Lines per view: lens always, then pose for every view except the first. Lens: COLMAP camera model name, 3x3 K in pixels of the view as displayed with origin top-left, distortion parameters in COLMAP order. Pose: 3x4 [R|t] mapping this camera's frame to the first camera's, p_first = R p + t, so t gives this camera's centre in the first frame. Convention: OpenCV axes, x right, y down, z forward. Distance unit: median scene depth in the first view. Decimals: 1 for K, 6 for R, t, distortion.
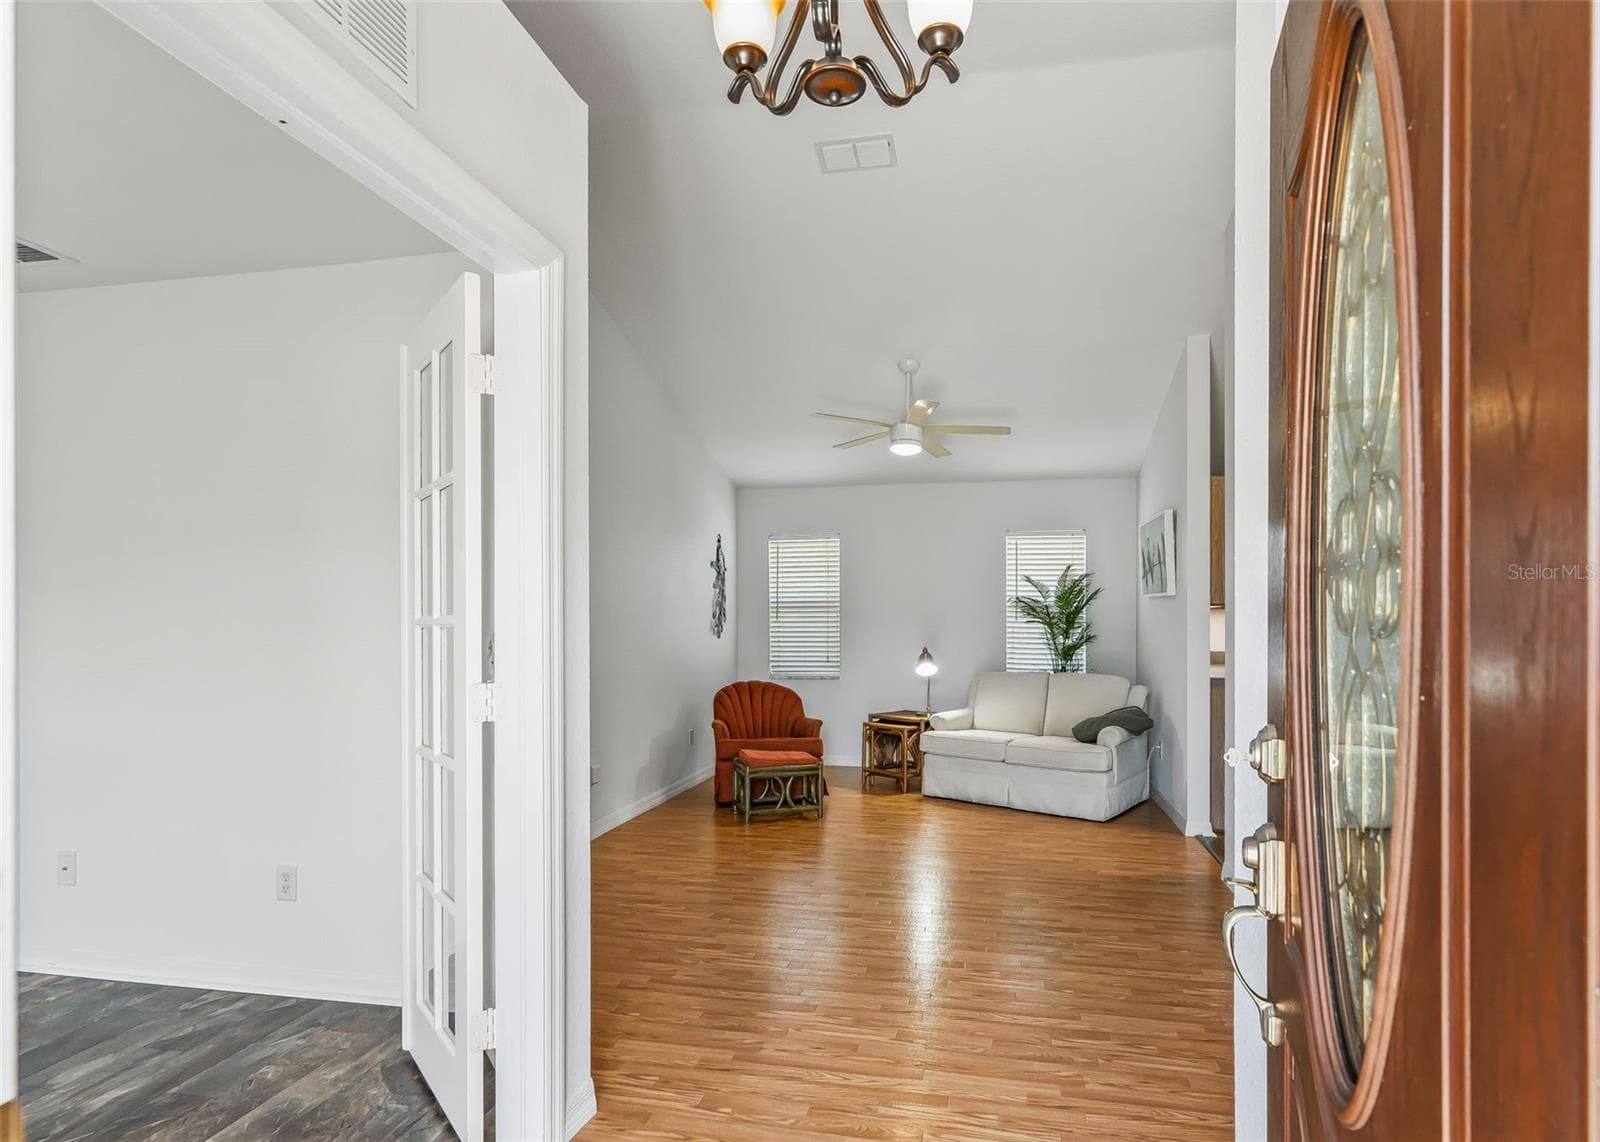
lens RADIAL K [[842.4, 0, 806.4], [0, 842.4, 615.7], [0, 0, 1]] dist [-0.000371, -0.000163]
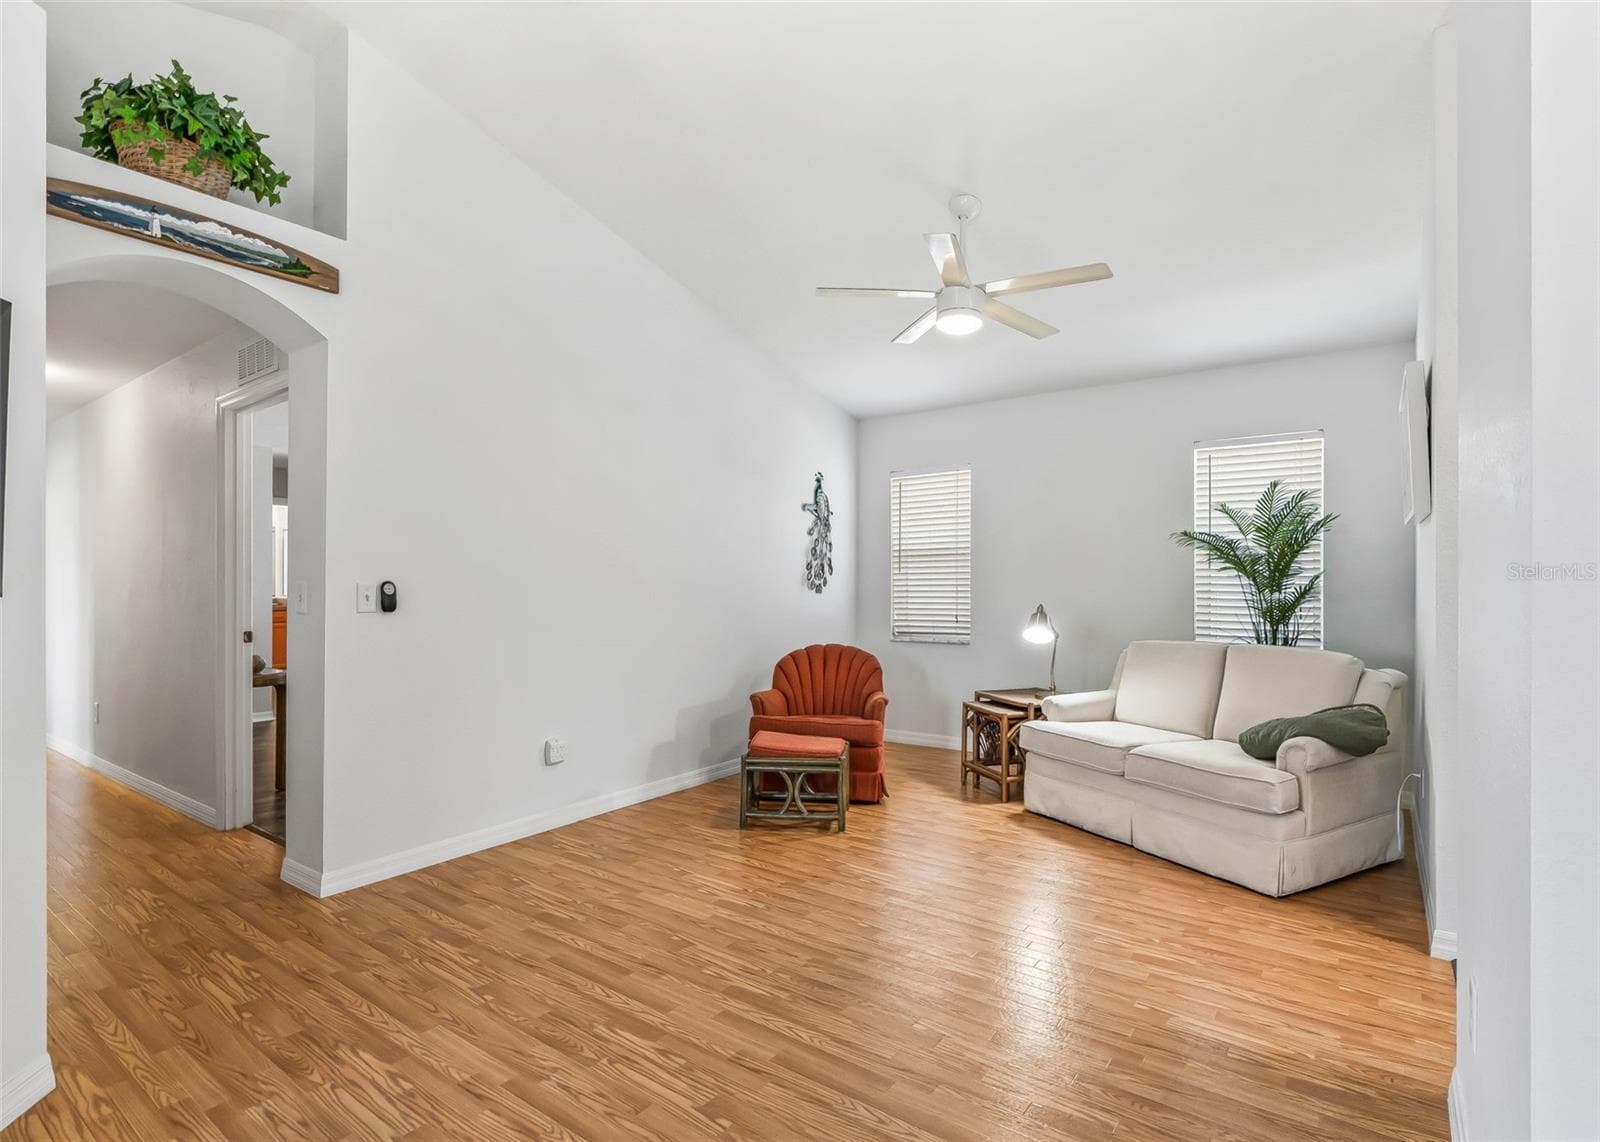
lens RADIAL K [[780.9, 0, 787.8], [0, 780.9, 573.0], [0, 0, 1]] dist [-0.001987, -0.000481]
pose [[0.913667, -0.011018, -0.406315, 0.217599], [0.008368, 0.999931, -0.008299, 0.014379], [0.406378, 0.004182, 0.913695, 0.295433]]
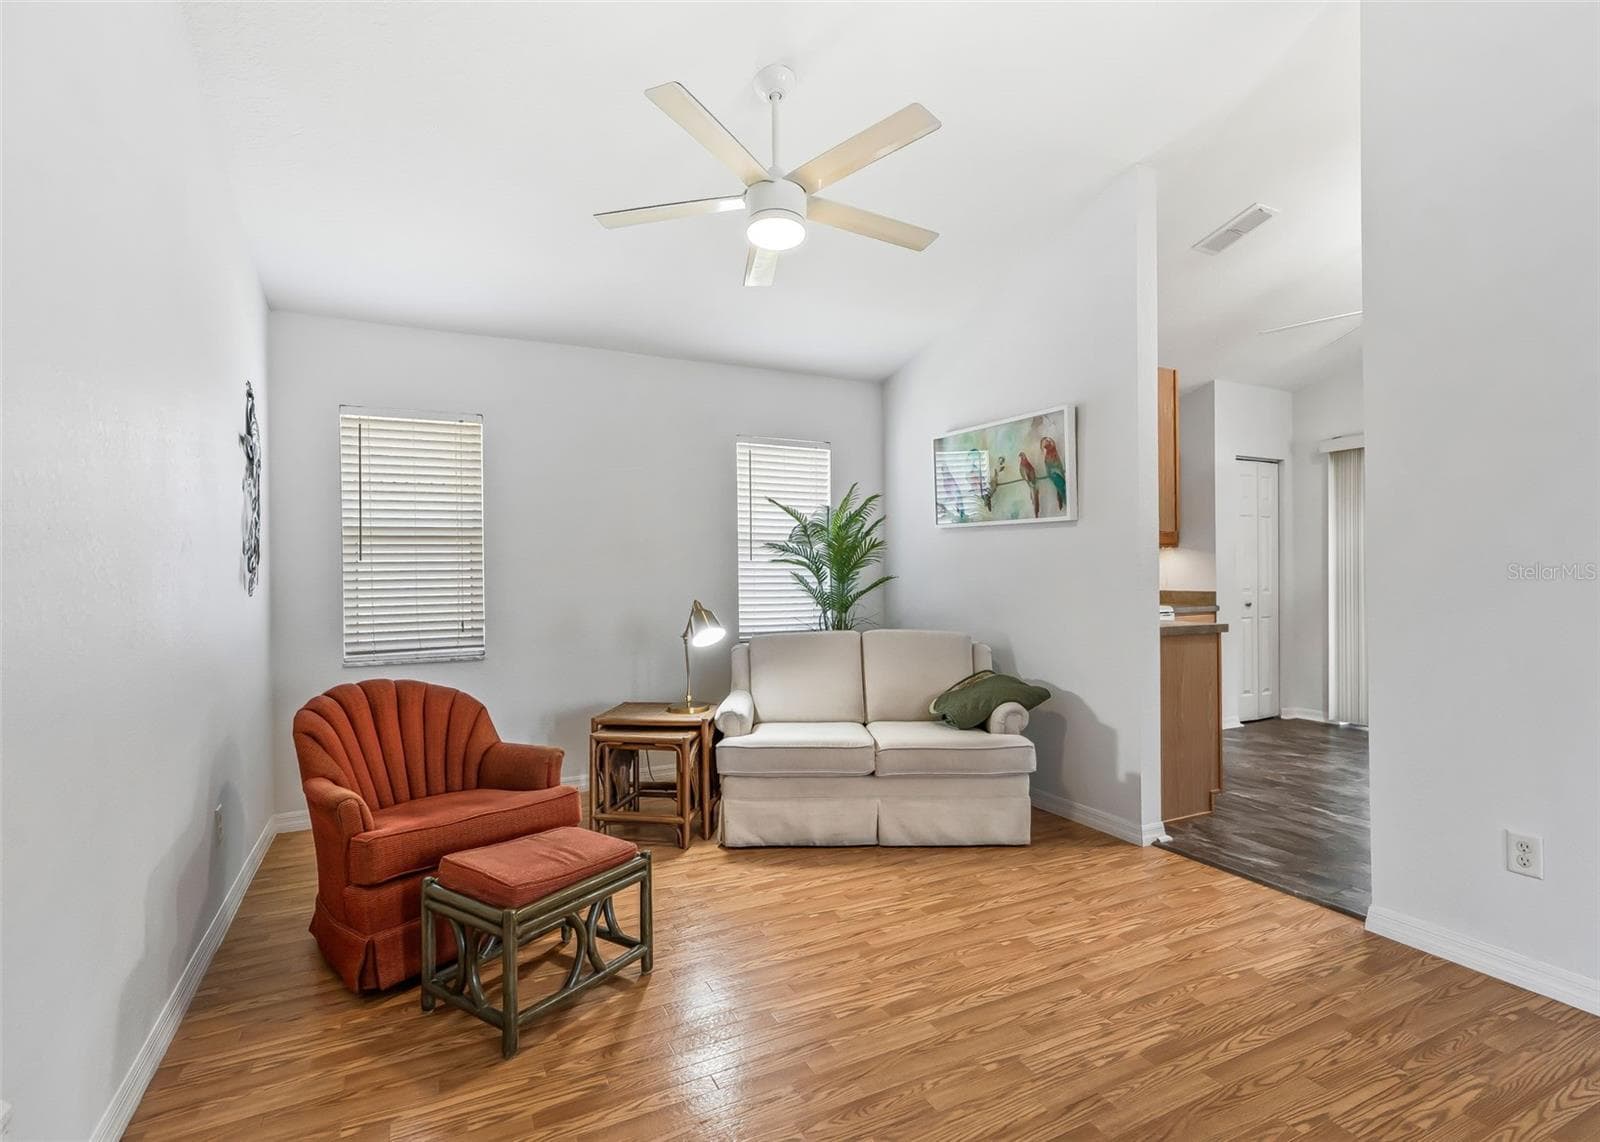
lens RADIAL K [[780.9, 0, 787.8], [0, 780.9, 573.0], [0, 0, 1]] dist [-0.001987, -0.000481]
pose [[0.776131, -0.009170, 0.630505, -0.168551], [0.006127, 0.999957, 0.007002, 0.013987], [-0.630542, -0.001571, 0.776153, 0.522234]]
